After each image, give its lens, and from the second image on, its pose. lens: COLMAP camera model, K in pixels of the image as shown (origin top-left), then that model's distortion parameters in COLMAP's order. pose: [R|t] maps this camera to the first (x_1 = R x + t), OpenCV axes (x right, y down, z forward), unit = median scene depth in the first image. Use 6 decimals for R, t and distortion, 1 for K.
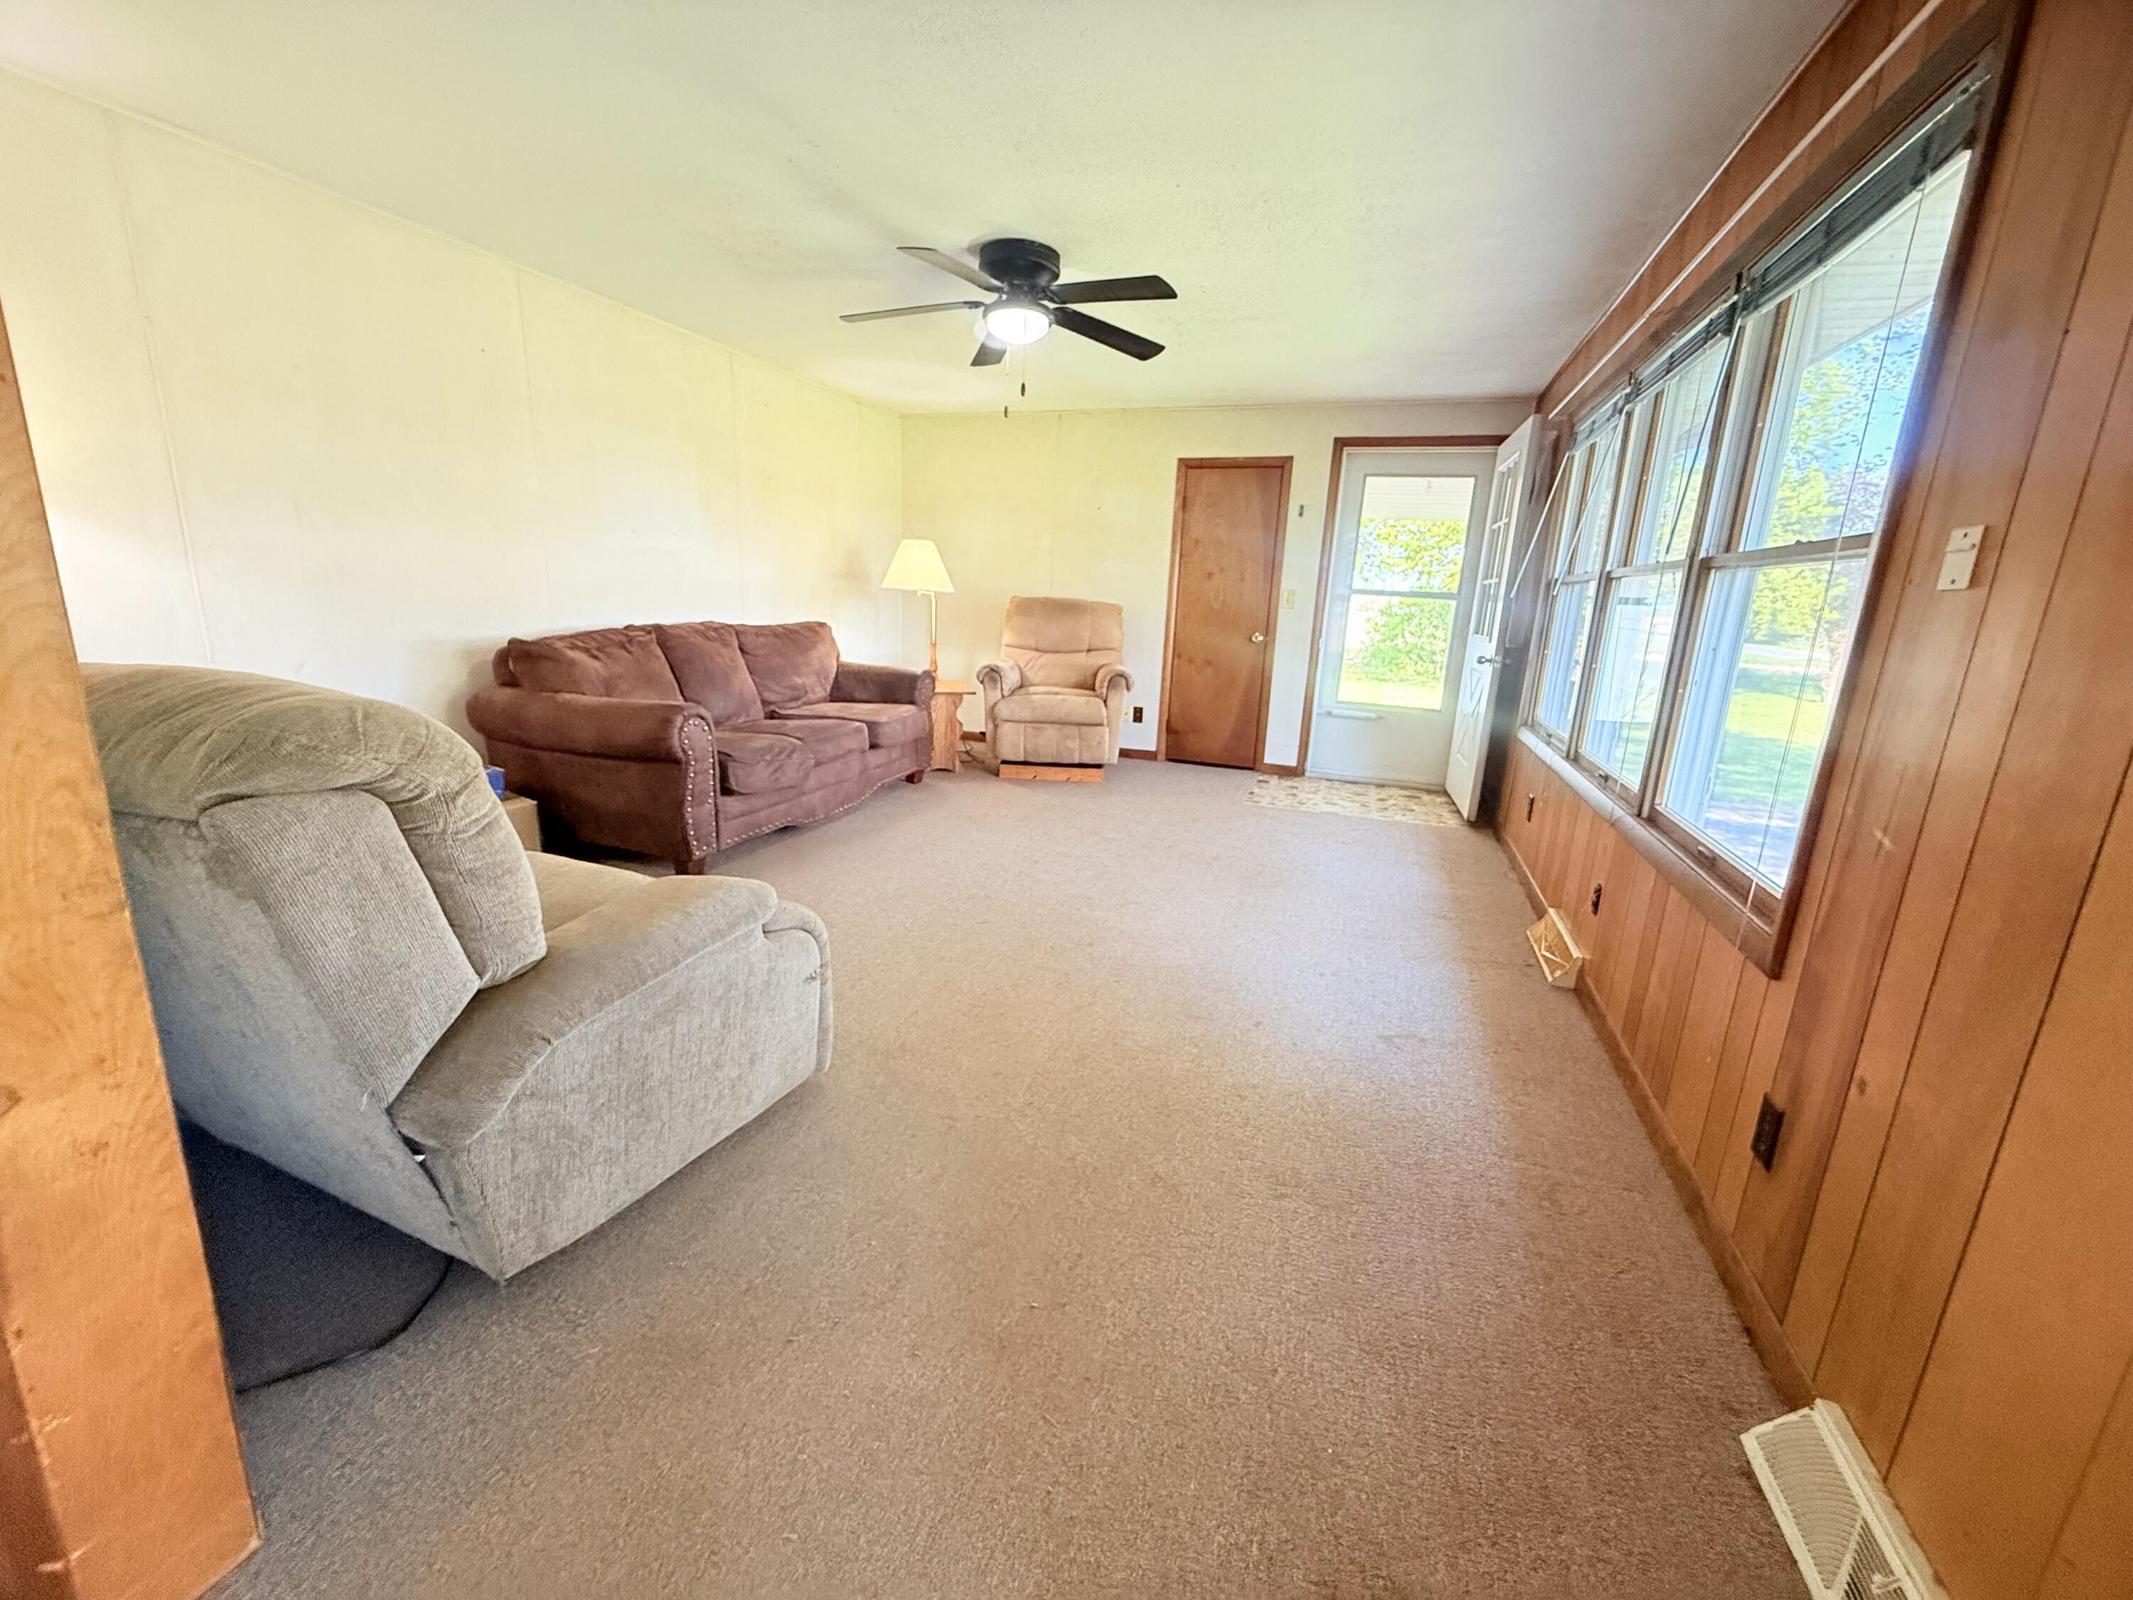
lens RADIAL K [[849.4, 0, 1064.3], [0, 849.4, 798.3], [0, 0, 1]] dist [-0.000938, -0.000163]
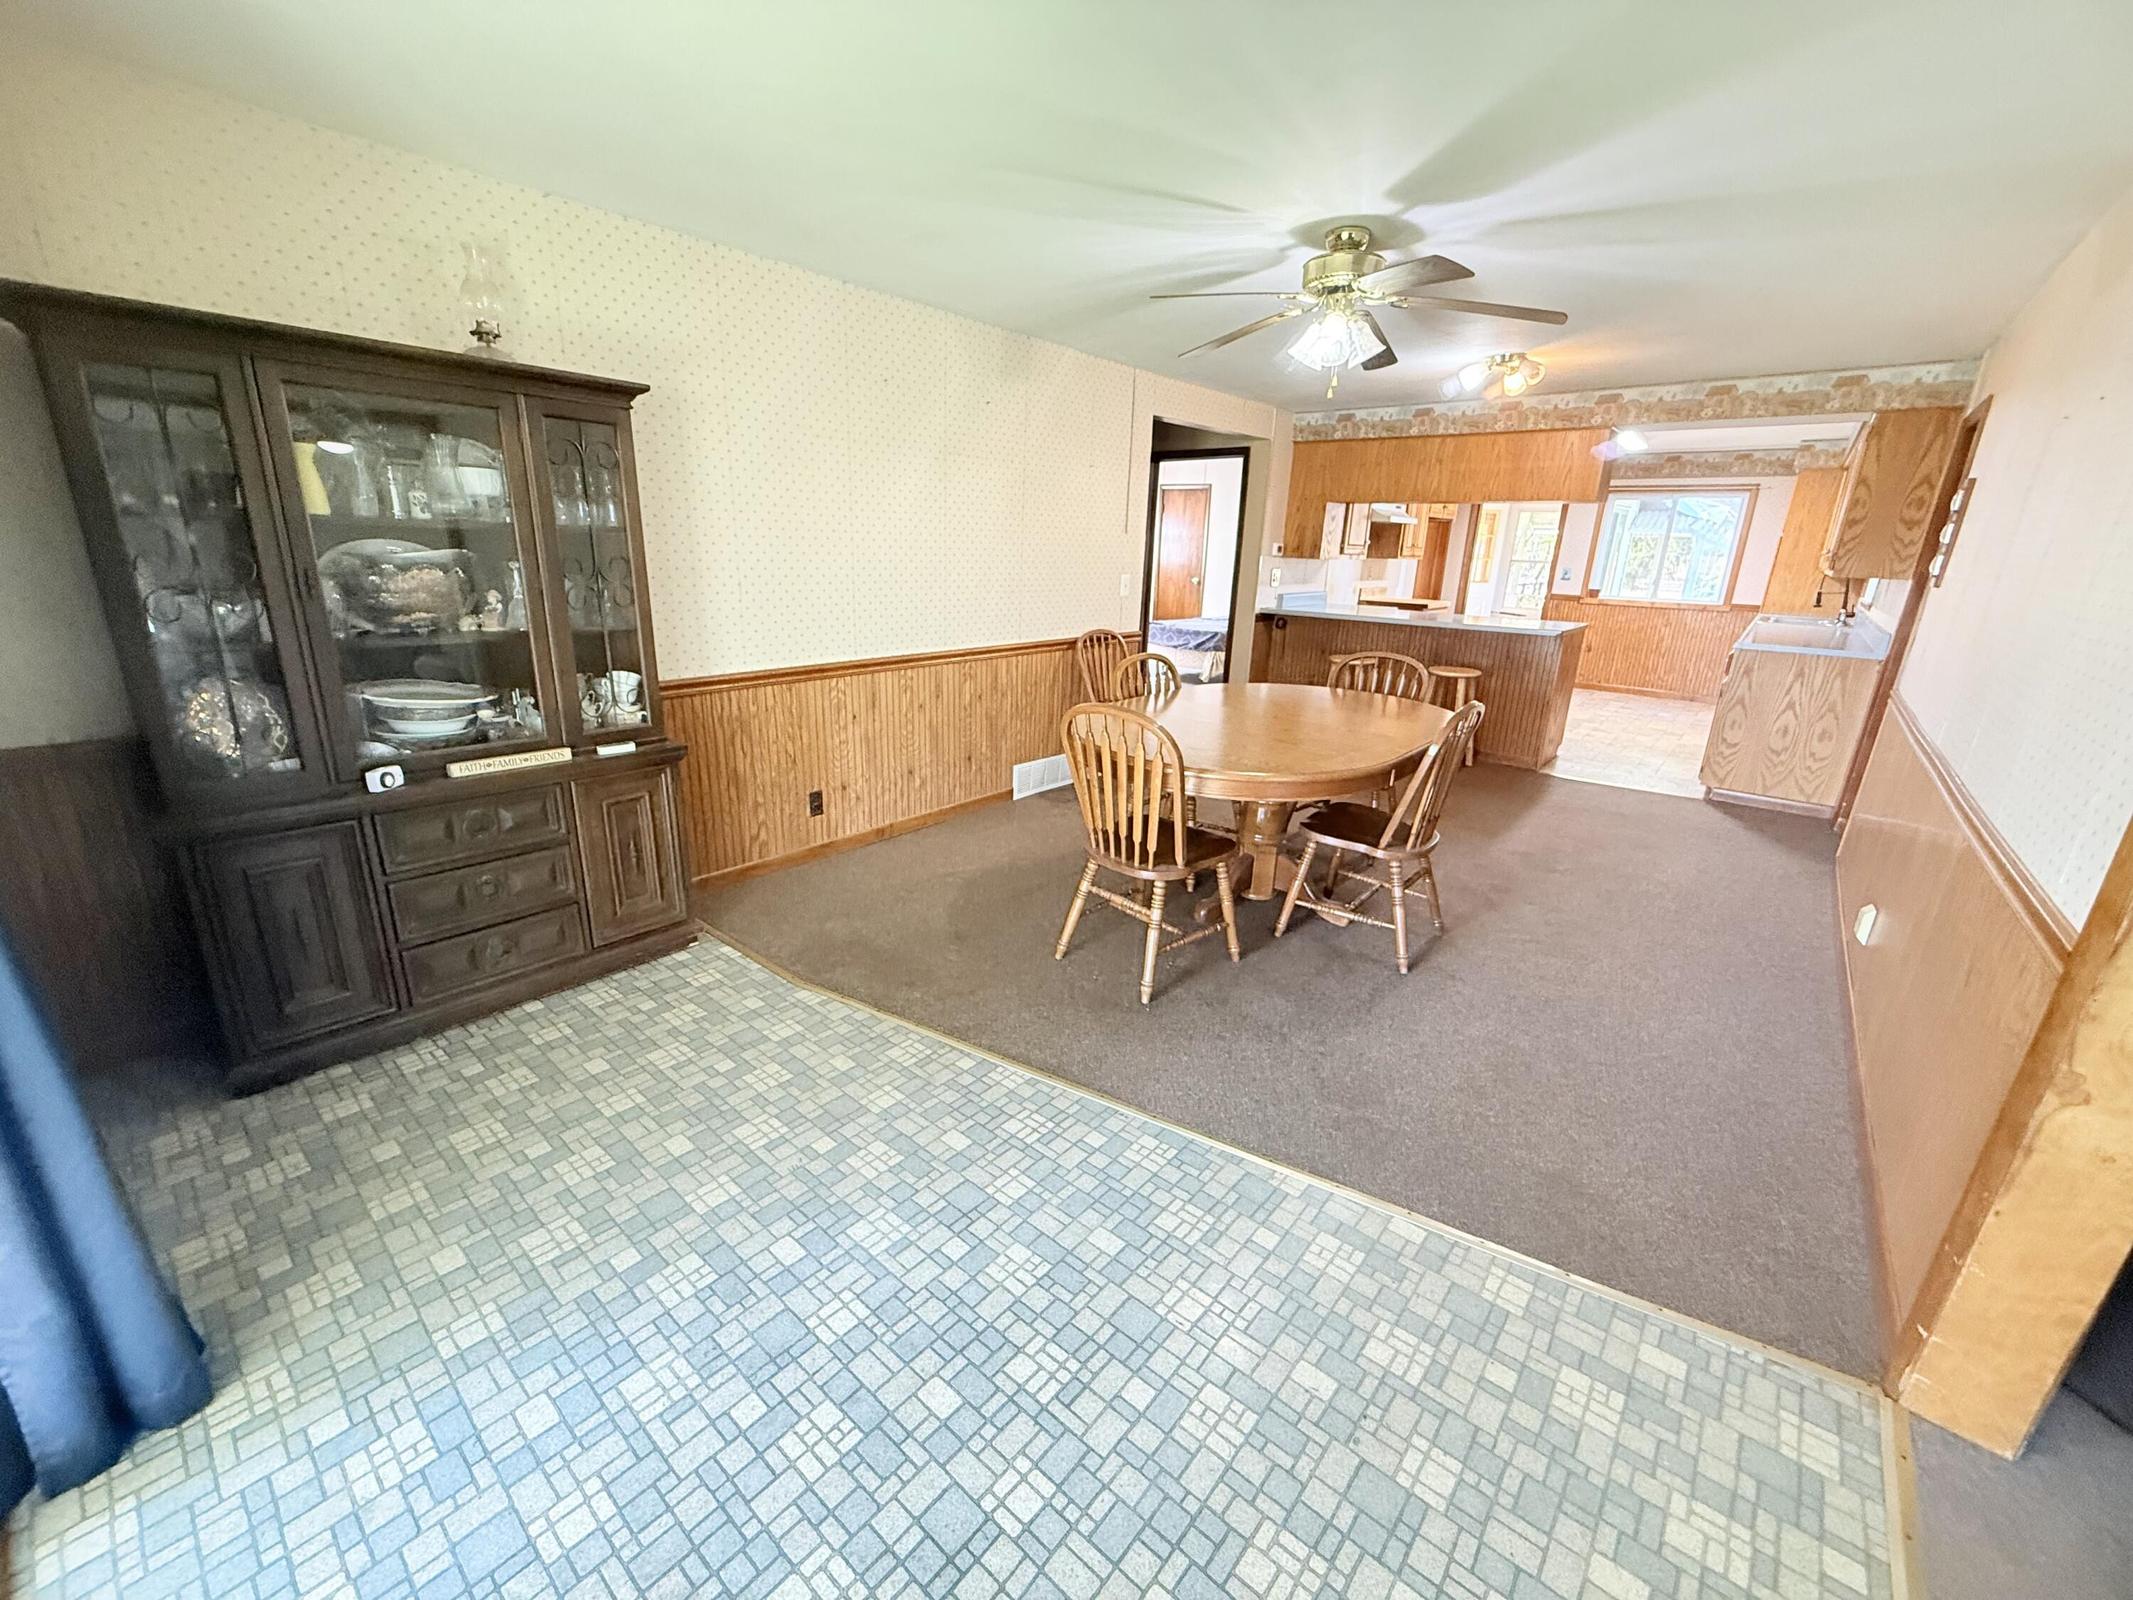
lens RADIAL K [[849.4, 0, 1062.3], [0, 849.4, 803.5], [0, 0, 1]] dist [-0.000938, -0.000163]
pose [[-0.307932, 0.229121, -0.923408, 0.562408], [-0.276819, 0.907002, 0.317362, -0.095237], [0.910247, 0.353343, -0.215870, -0.489054]]
